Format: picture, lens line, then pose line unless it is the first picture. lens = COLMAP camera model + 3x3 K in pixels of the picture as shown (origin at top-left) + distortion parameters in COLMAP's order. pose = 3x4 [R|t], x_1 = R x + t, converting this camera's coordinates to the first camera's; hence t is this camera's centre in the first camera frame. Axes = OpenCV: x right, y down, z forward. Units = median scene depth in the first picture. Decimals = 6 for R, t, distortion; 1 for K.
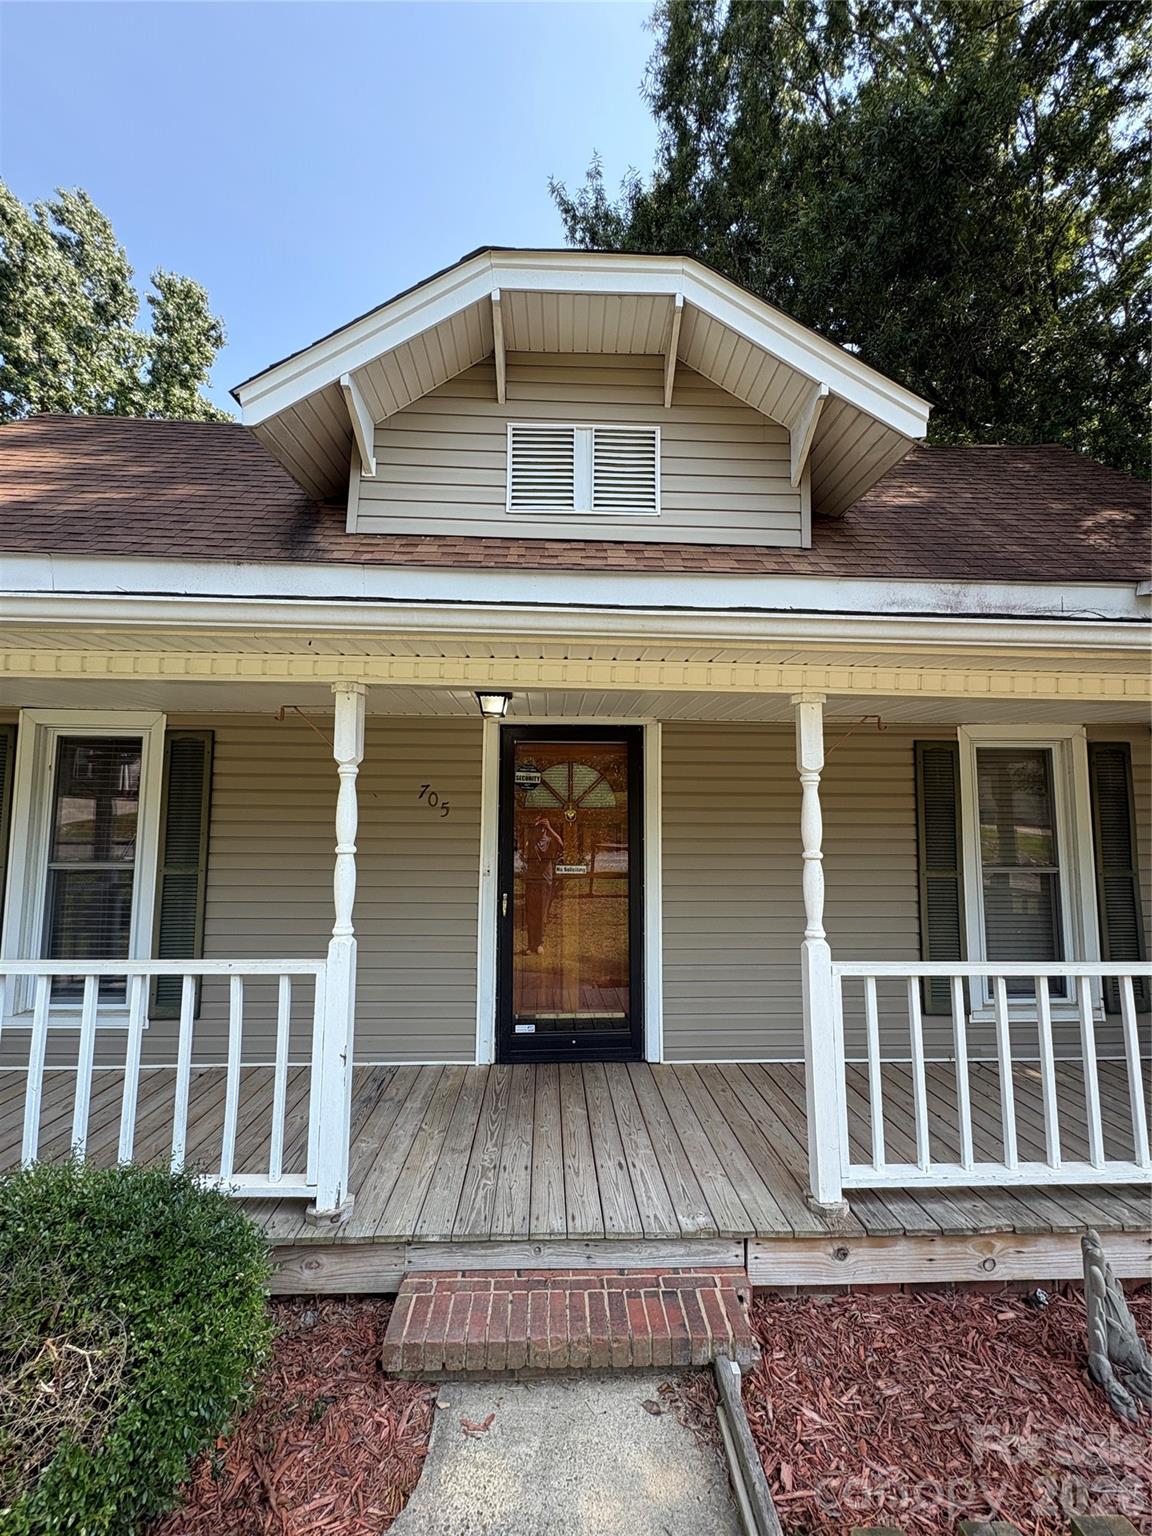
lens RADIAL K [[613.9, 0, 576.3], [0, 613.9, 766.9], [0, 0, 1]] dist [-0.001963, 0.000382]
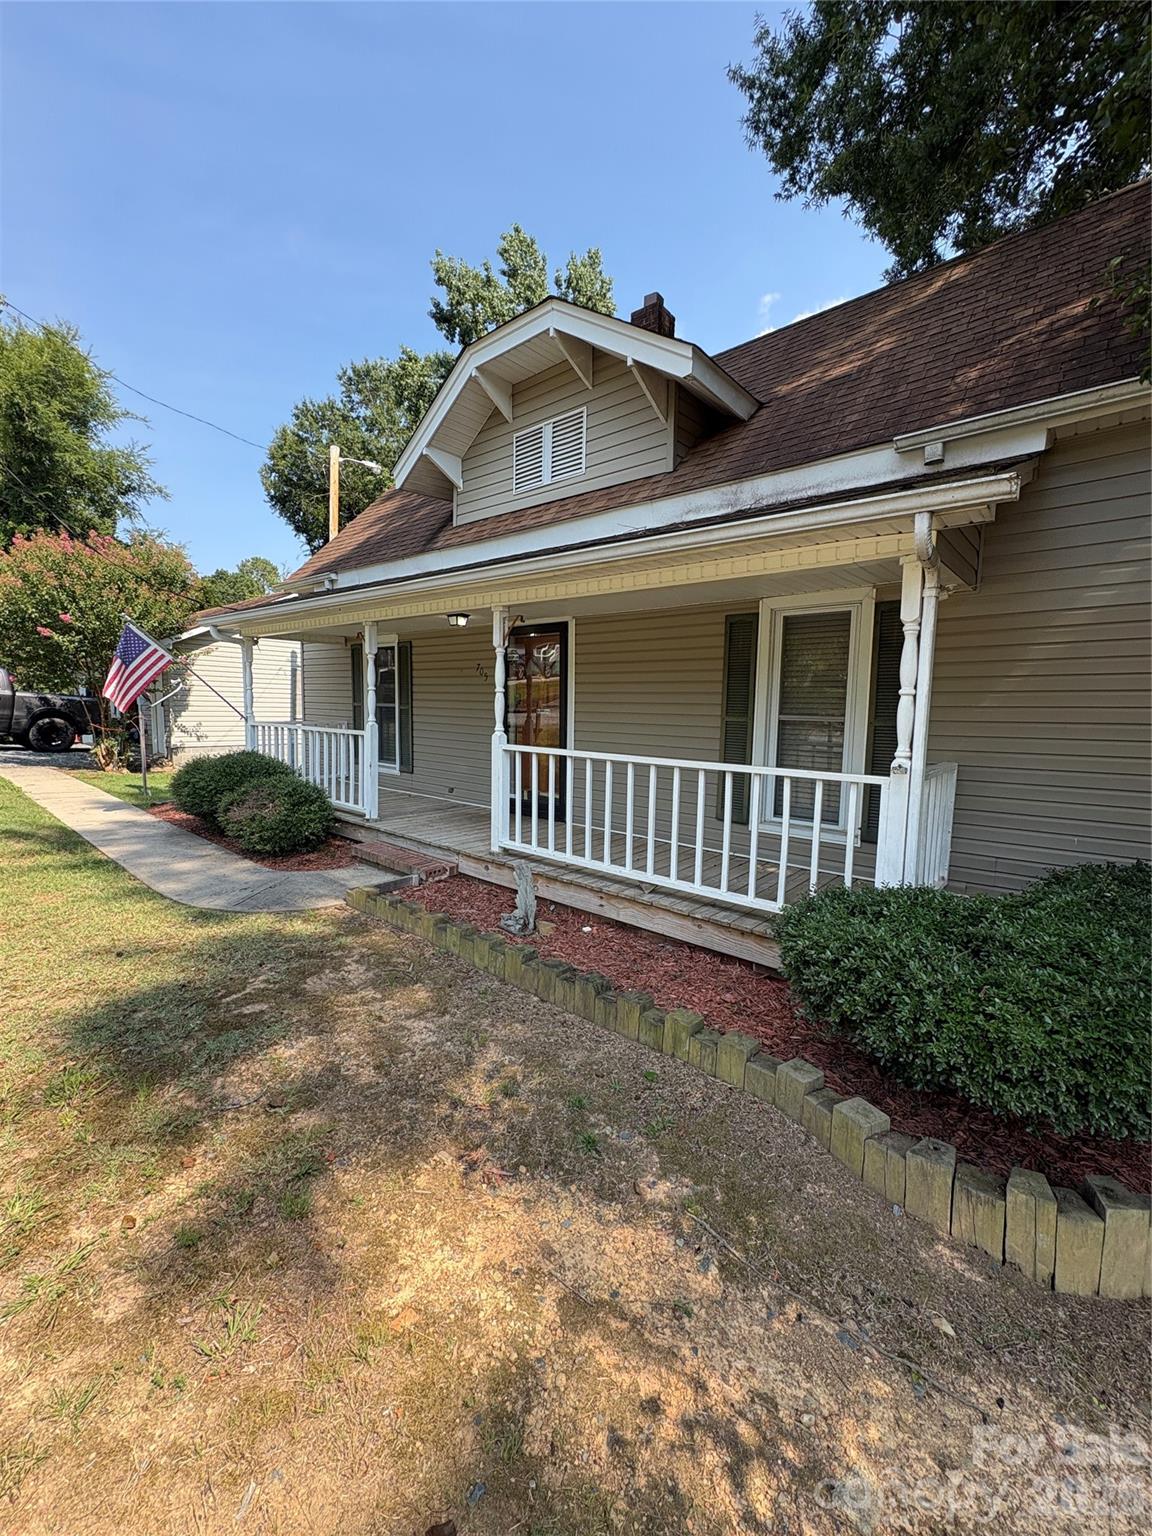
lens RADIAL K [[613.9, 0, 578.4], [0, 613.9, 768.5], [0, 0, 1]] dist [-0.001963, 0.000382]
pose [[0.737183, 0.077665, -0.671215, 1.221295], [0.042839, 0.986002, 0.161138, 0.053374], [0.674334, -0.147542, 0.723536, -0.191032]]
